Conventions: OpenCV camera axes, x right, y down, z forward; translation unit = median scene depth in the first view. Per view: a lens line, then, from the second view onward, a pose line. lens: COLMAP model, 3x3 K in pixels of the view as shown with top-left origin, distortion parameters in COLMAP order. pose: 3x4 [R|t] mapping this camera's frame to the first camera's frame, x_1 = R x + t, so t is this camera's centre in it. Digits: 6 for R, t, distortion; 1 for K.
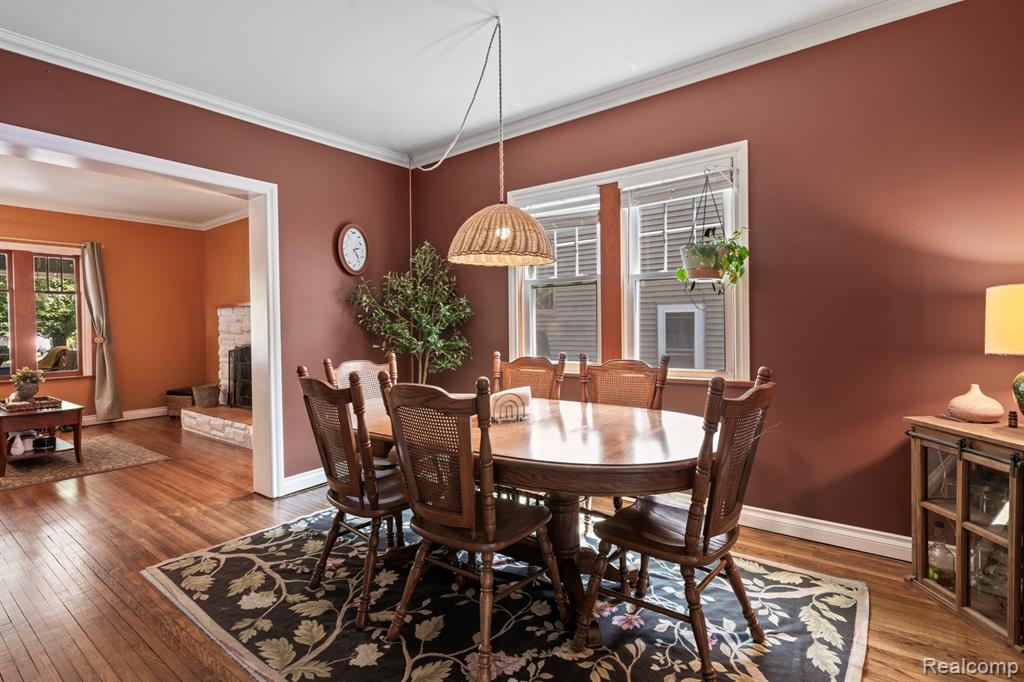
lens RADIAL K [[490.7, 0, 511.6], [0, 490.7, 331.8], [0, 0, 1]] dist [0.000482, 0.000395]
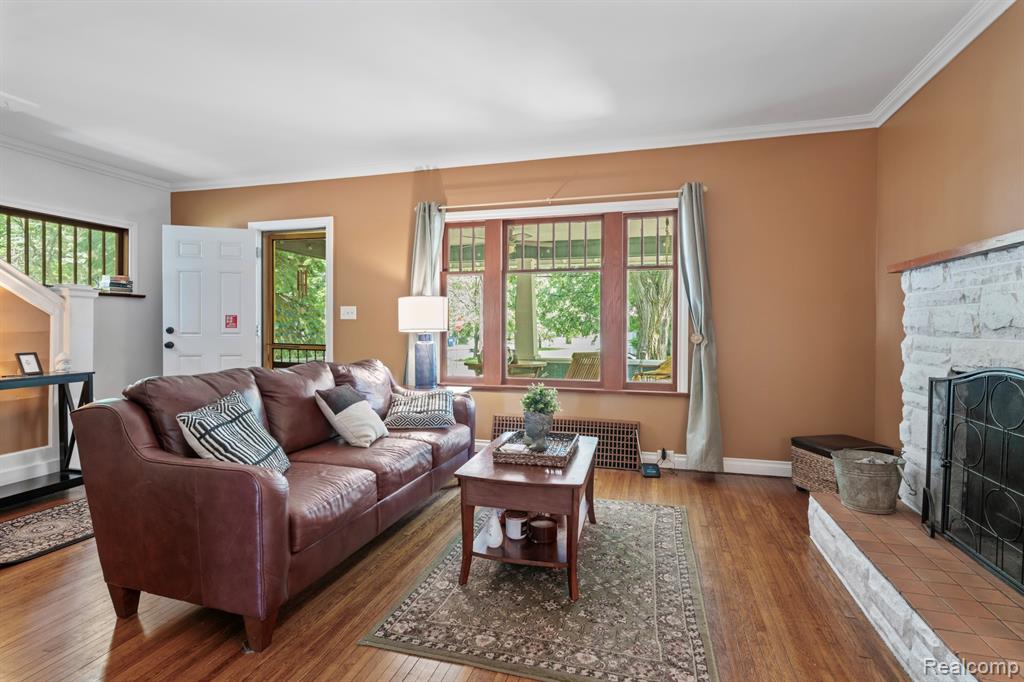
lens RADIAL K [[499.8, 0, 513.0], [0, 499.8, 329.6], [0, 0, 1]] dist [0.001222, 0.000696]
pose [[0.355117, 0.018892, -0.934631, -0.353452], [-0.018925, 0.999736, 0.013017, 0.001698], [0.934630, 0.013066, 0.355381, 0.600700]]
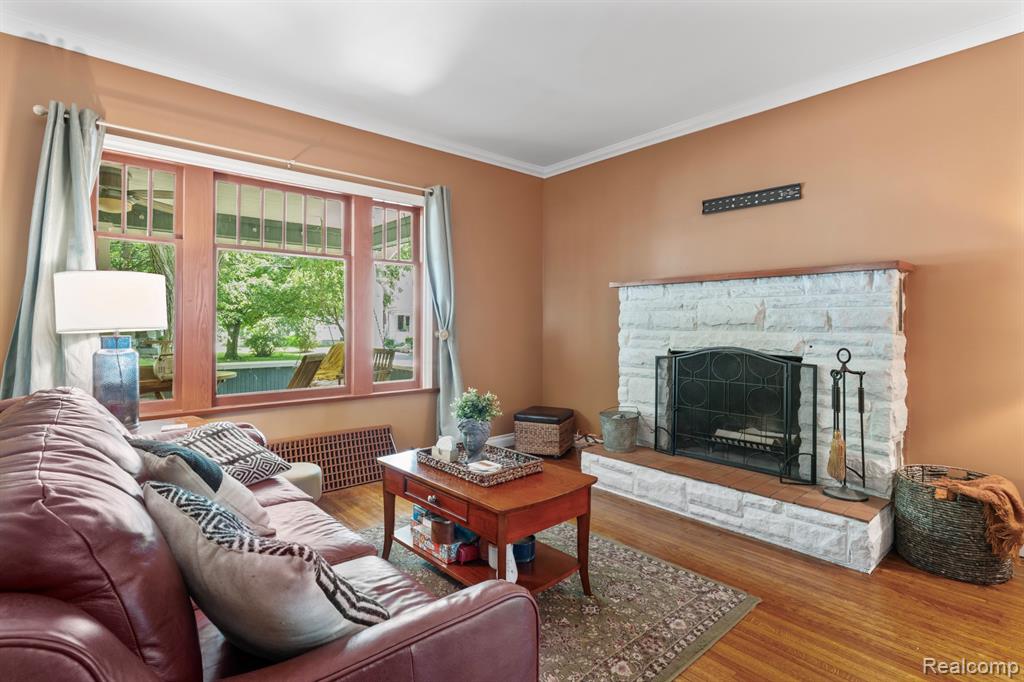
lens RADIAL K [[499.9, 0, 513.7], [0, 499.9, 318.0], [0, 0, 1]] dist [0.000181, 0.000869]
pose [[0.978893, 0.012226, -0.204005, -0.664344], [-0.017172, 0.999600, -0.022493, 0.008378], [0.203649, 0.025522, 0.978711, 0.393868]]
